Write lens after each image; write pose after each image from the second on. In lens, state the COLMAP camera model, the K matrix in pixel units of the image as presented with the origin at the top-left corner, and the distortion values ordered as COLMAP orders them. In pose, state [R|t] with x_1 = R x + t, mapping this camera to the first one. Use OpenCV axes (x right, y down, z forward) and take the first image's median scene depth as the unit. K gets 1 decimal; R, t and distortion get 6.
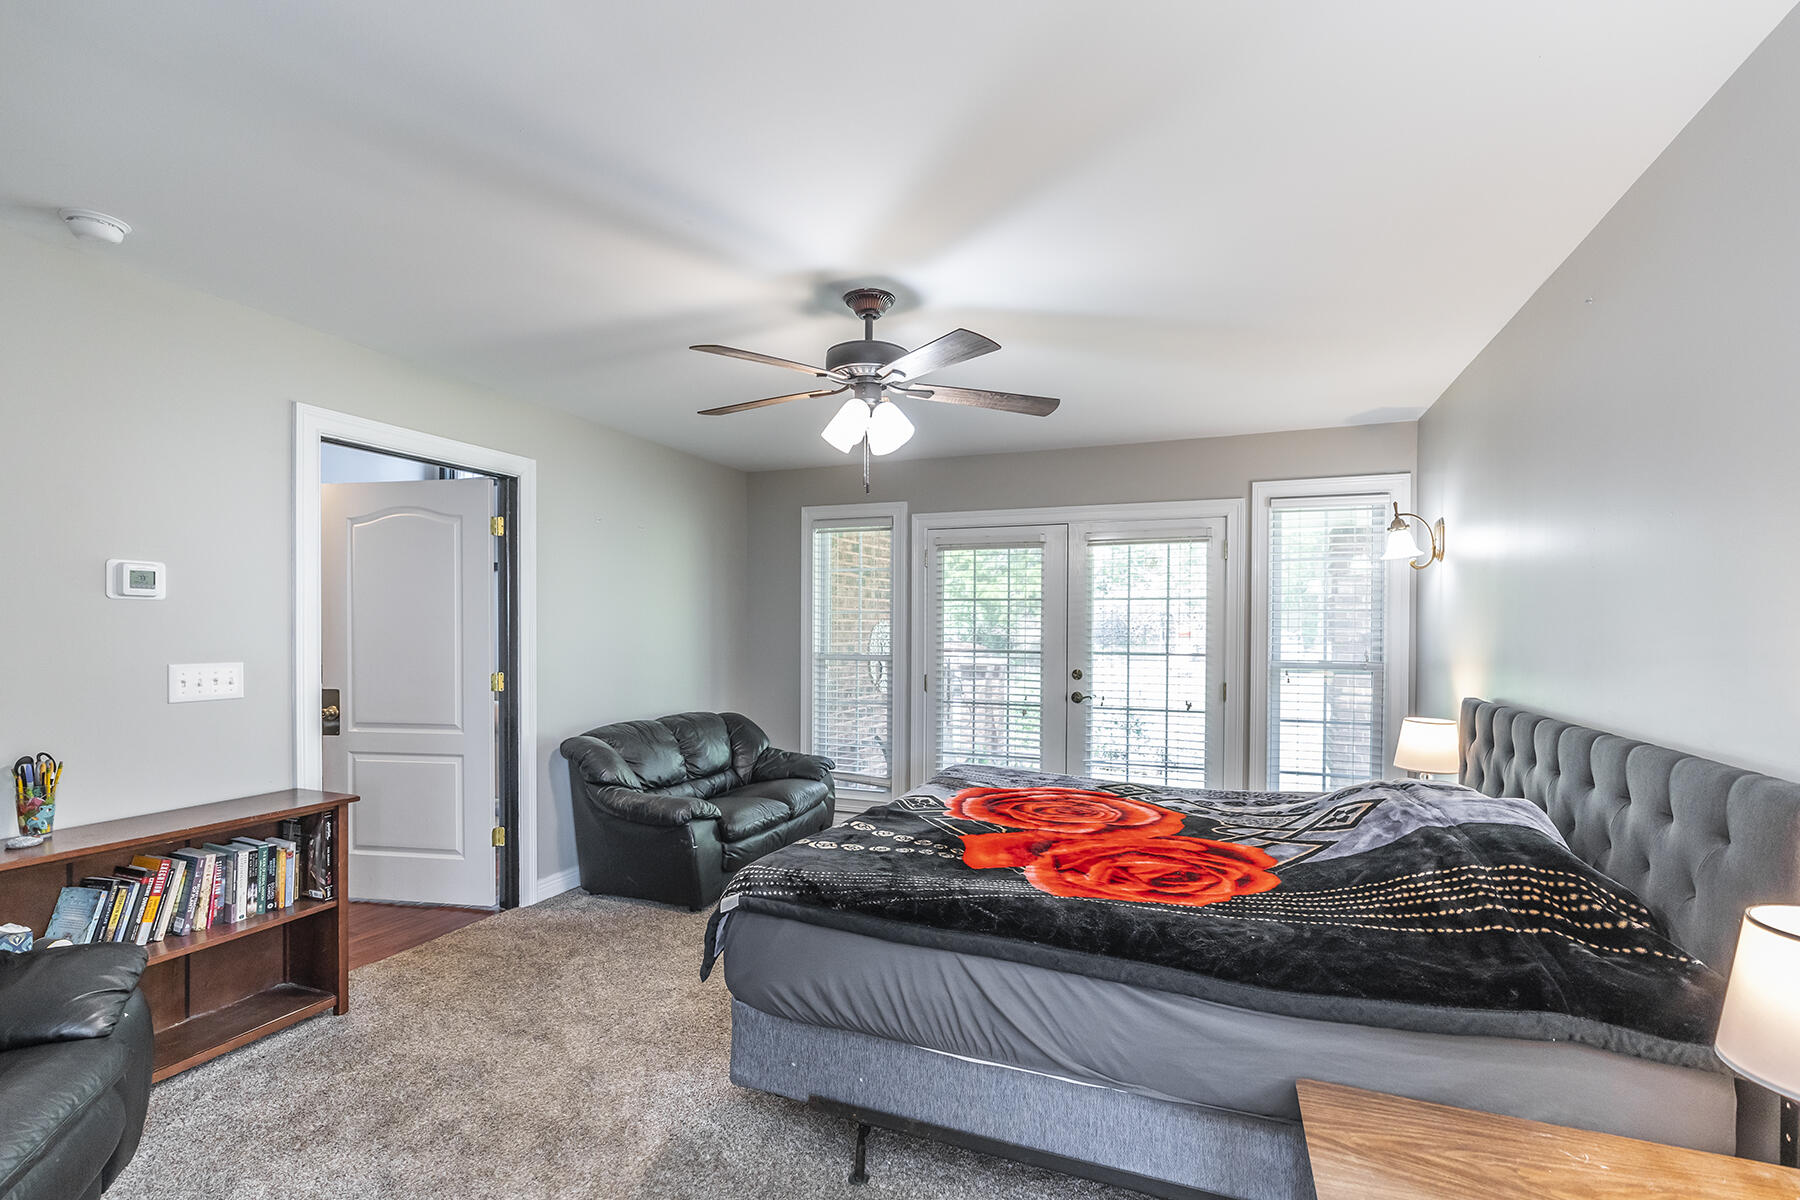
lens RADIAL K [[817.4, 0, 896.7], [0, 817.4, 636.6], [0, 0, 1]] dist [0.000566, 0.000023]
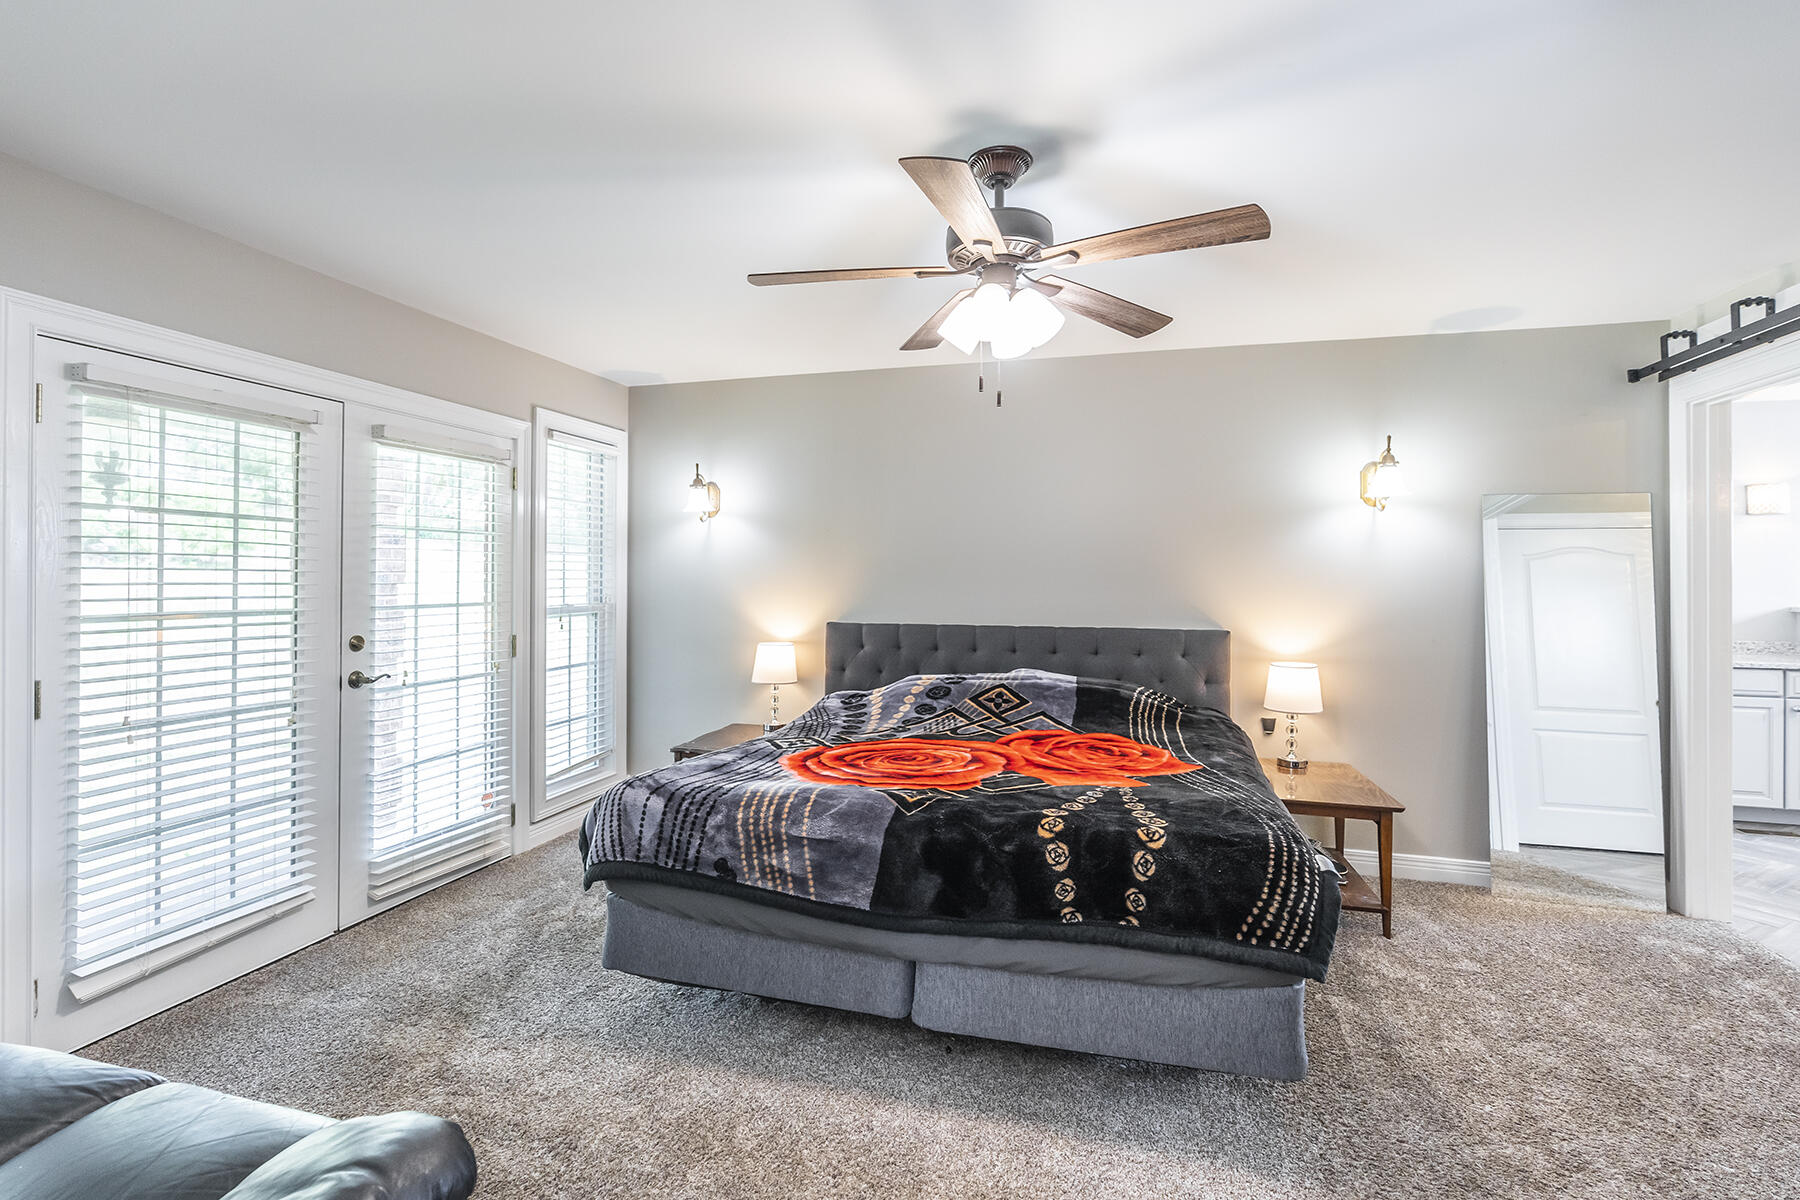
lens RADIAL K [[810.8, 0, 899.4], [0, 810.8, 570.9], [0, 0, 1]] dist [0.000429, 0.000030]
pose [[-0.093116, 0.001277, 0.995654, -0.469846], [0.005393, 0.999985, -0.000778, -0.007457], [-0.995641, 0.005297, -0.093122, 0.677767]]
